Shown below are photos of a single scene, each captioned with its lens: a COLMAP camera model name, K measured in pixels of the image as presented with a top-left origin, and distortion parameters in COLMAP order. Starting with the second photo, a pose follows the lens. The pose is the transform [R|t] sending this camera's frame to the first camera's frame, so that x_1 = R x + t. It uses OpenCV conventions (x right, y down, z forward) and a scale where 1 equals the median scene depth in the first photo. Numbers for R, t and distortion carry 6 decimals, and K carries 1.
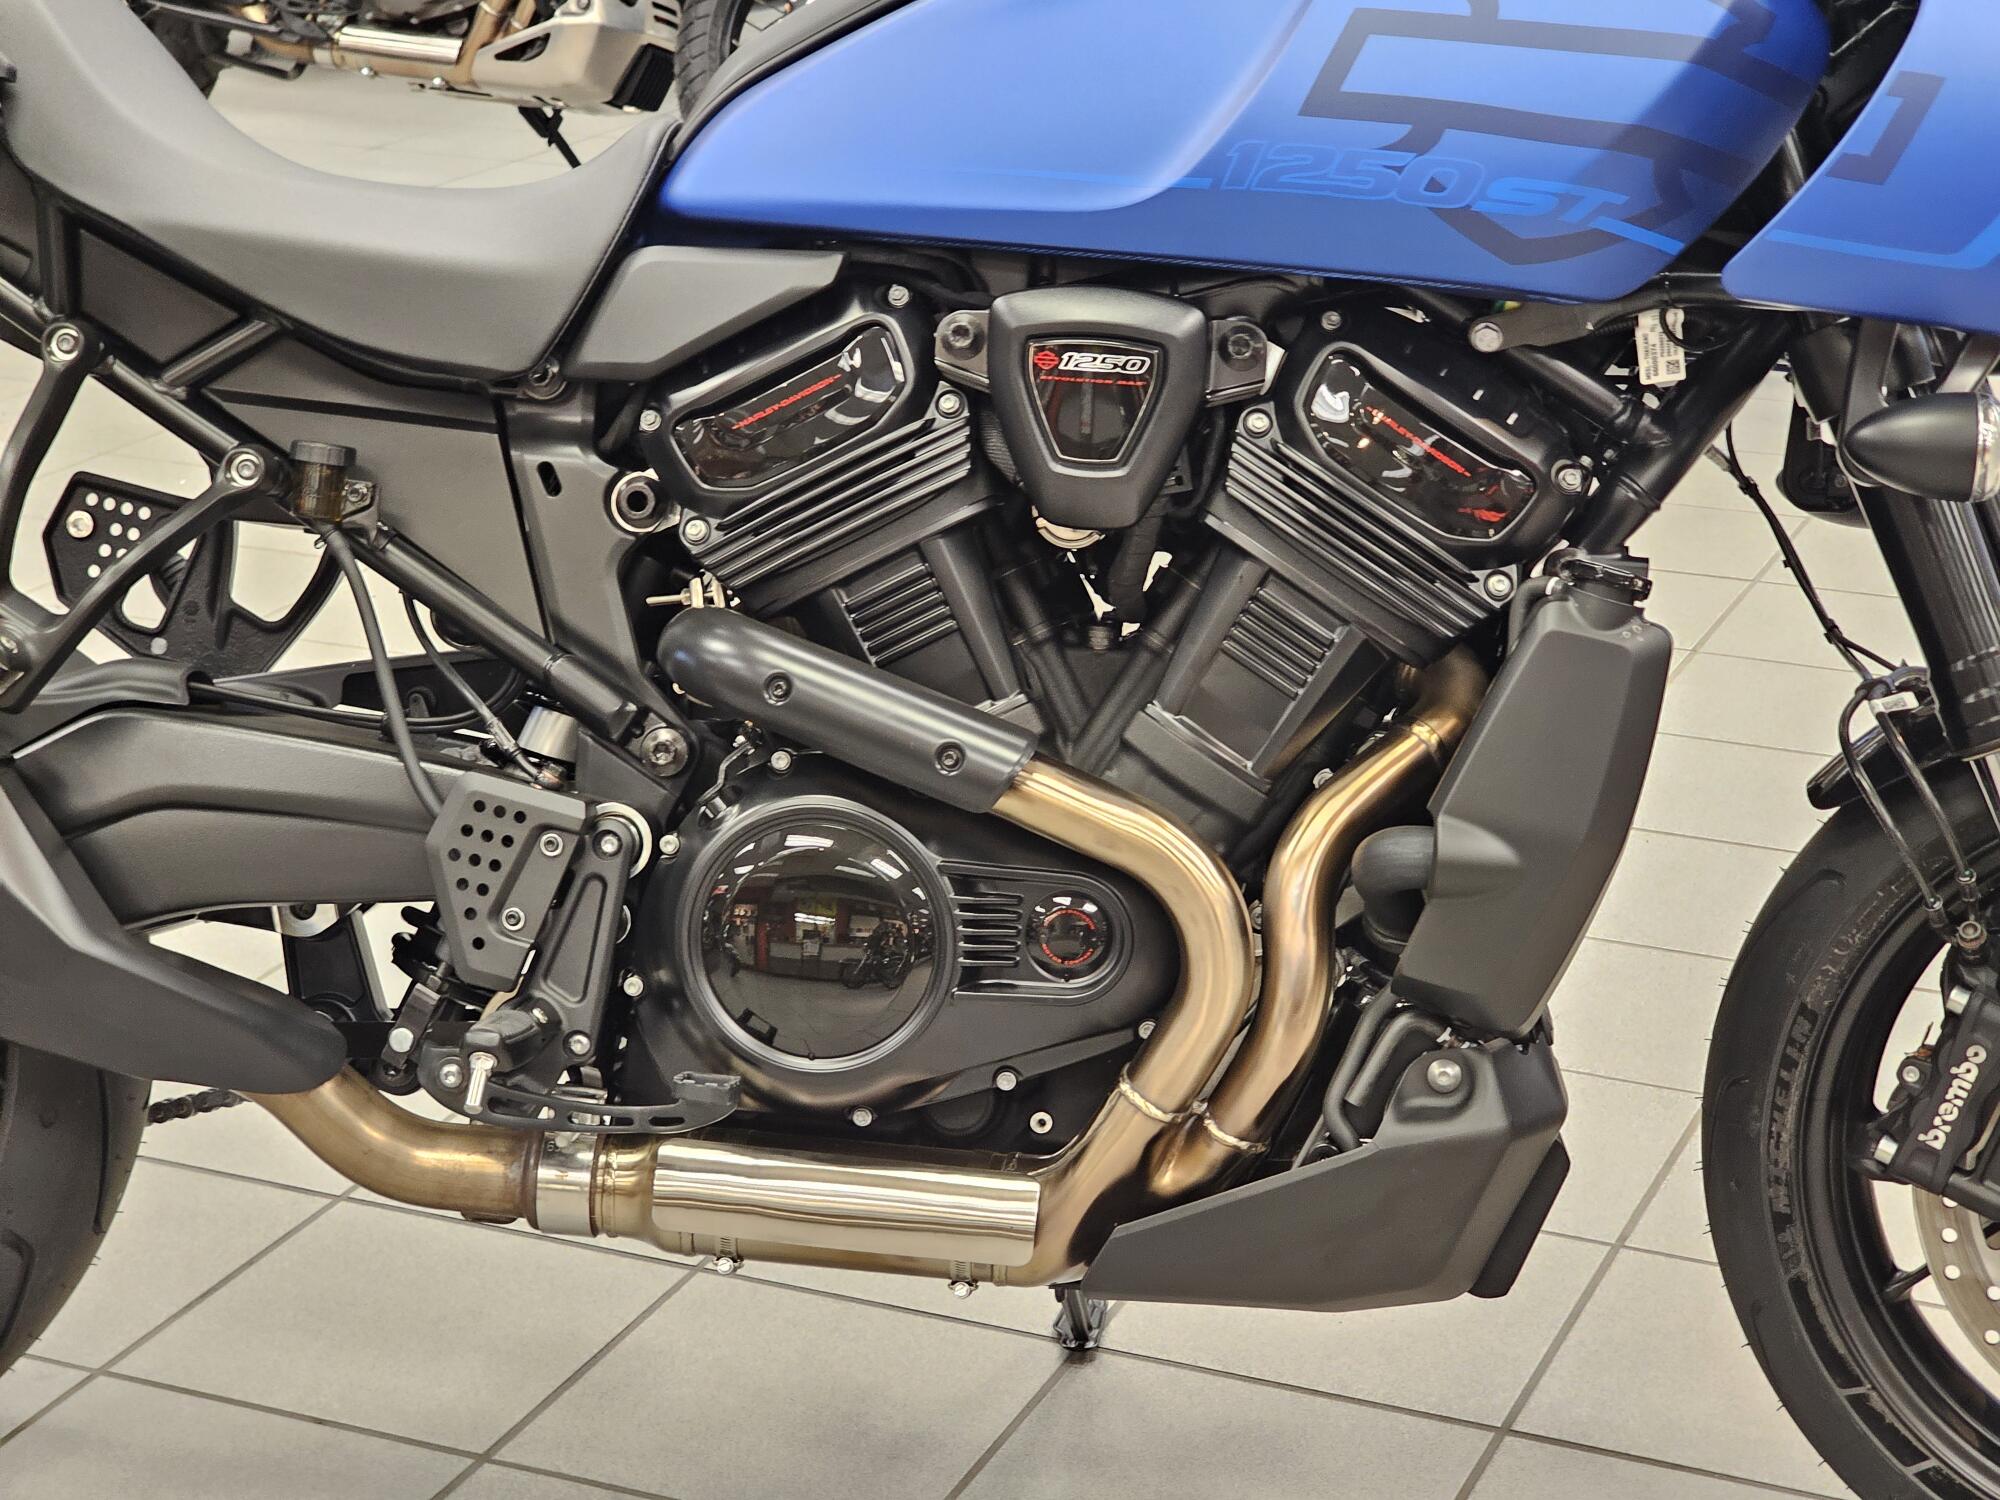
lens RADIAL K [[3979.7, 0, 991.8], [0, 3979.7, 847.7], [0, 0, 1]] dist [-0.251866, 2.968252]
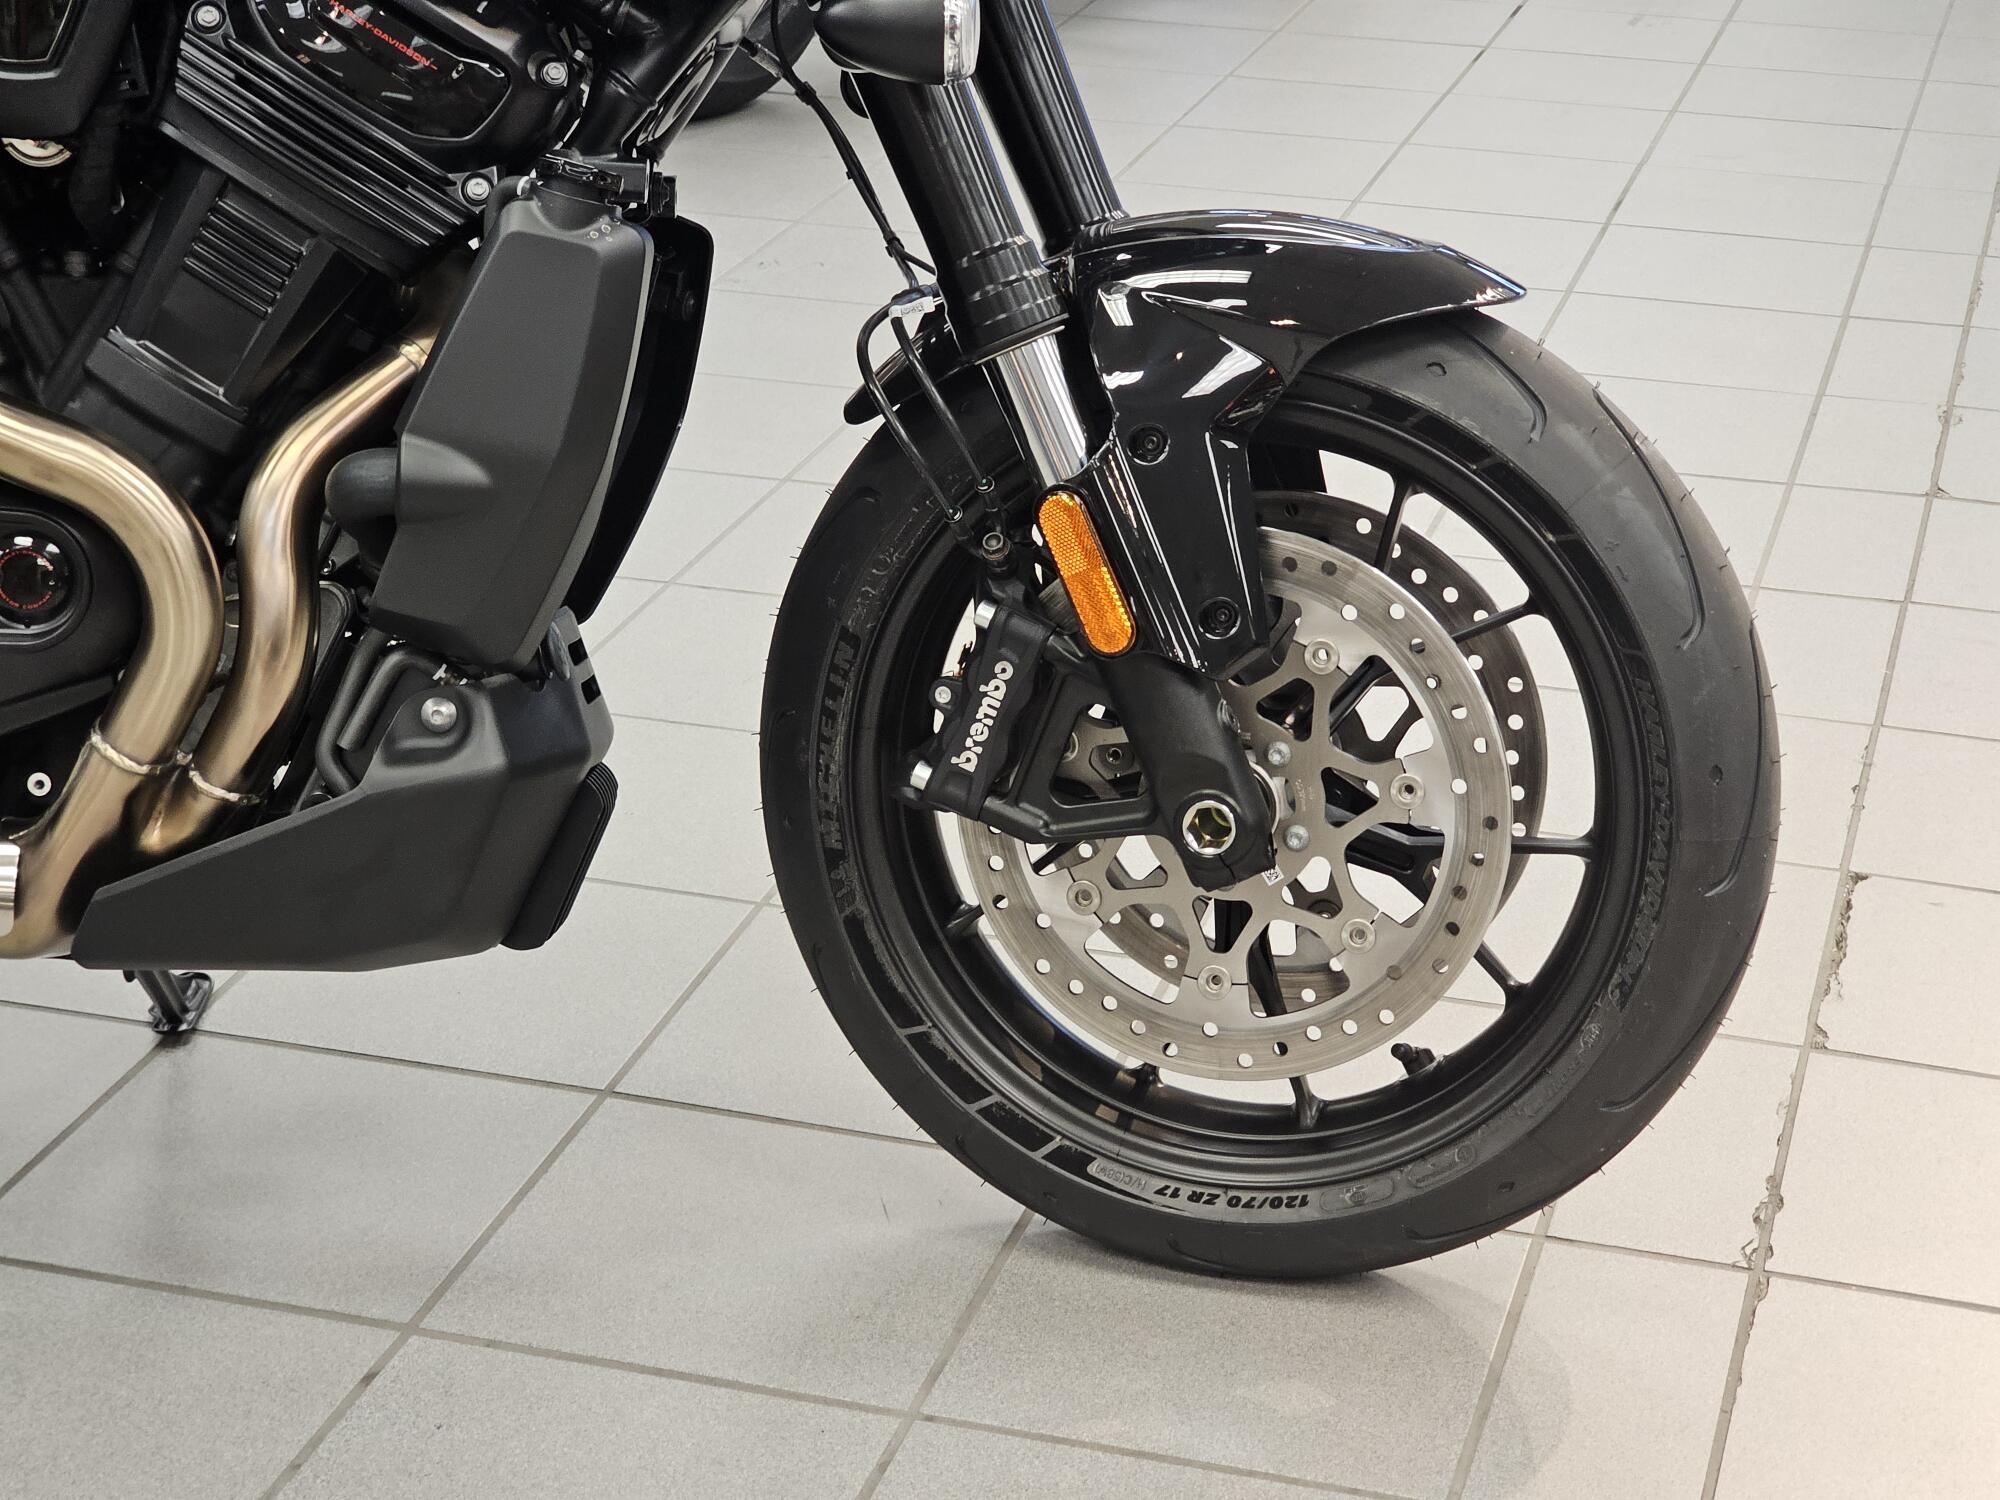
lens RADIAL K [[3979.7, 0, 991.8], [0, 3979.7, 847.7], [0, 0, 1]] dist [-0.251866, 2.968252]
pose [[0.993134, -0.042947, 0.108813, 0.137254], [0.035553, 0.996983, 0.069003, 0.028023], [-0.111448, -0.064661, 0.991664, 0.046439]]
